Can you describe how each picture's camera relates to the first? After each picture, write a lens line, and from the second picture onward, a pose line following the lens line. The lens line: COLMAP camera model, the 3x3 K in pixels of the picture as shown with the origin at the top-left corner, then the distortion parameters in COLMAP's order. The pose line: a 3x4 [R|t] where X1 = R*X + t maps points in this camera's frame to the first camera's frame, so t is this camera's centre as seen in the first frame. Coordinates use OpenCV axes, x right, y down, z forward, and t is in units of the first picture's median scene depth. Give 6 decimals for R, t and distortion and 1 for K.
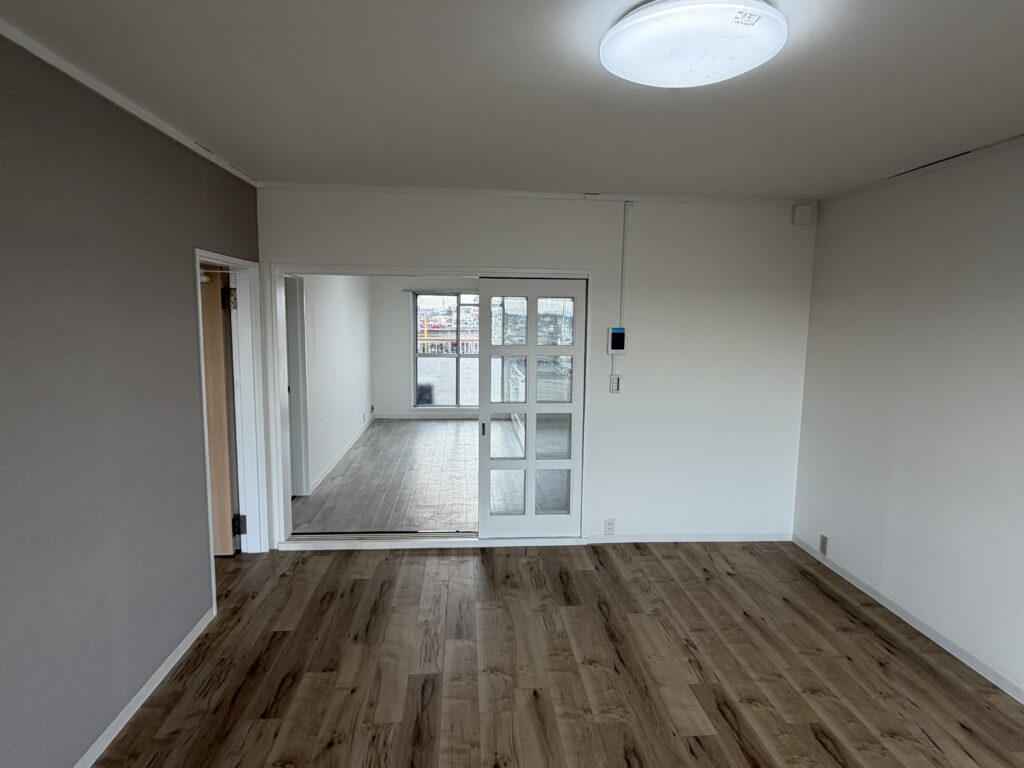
lens RADIAL K [[592.4, 0, 501.9], [0, 592.4, 385.1], [0, 0, 1]] dist [0.001037, -0.000402]
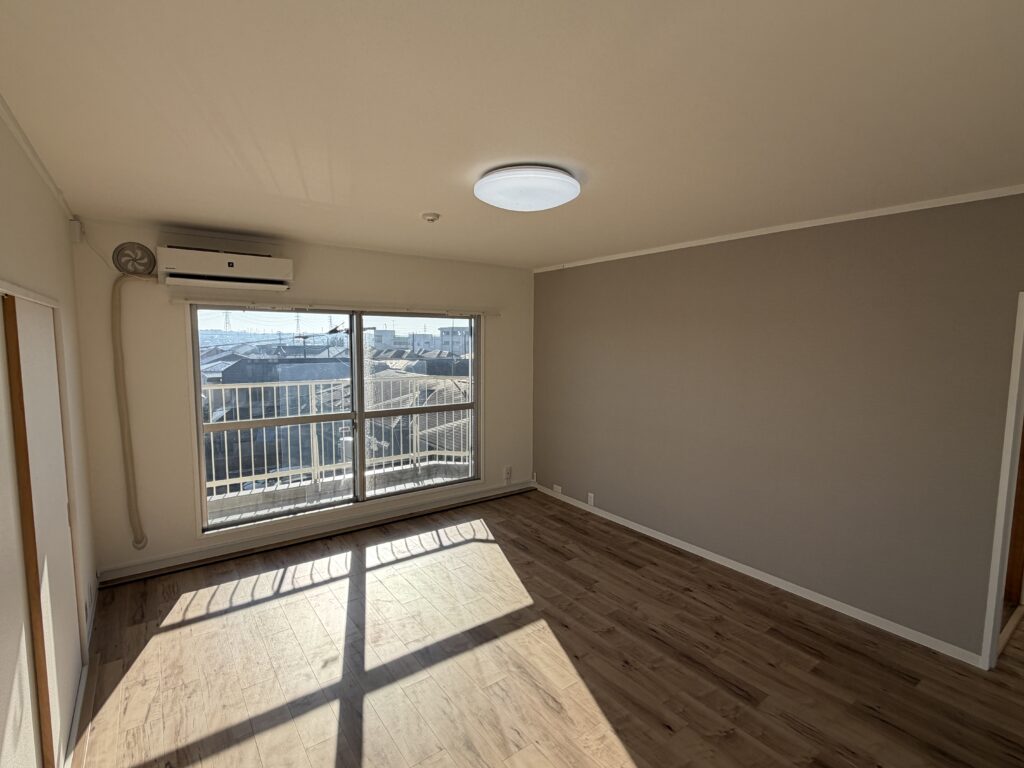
lens RADIAL K [[491.9, 0, 513.5], [0, 491.9, 382.3], [0, 0, 1]] dist [-0.001589, -0.000233]
pose [[-0.840717, 0.031854, -0.540537, 0.491340], [-0.078867, 0.980419, 0.180442, -0.128994], [0.535700, 0.194331, -0.821743, 0.984752]]
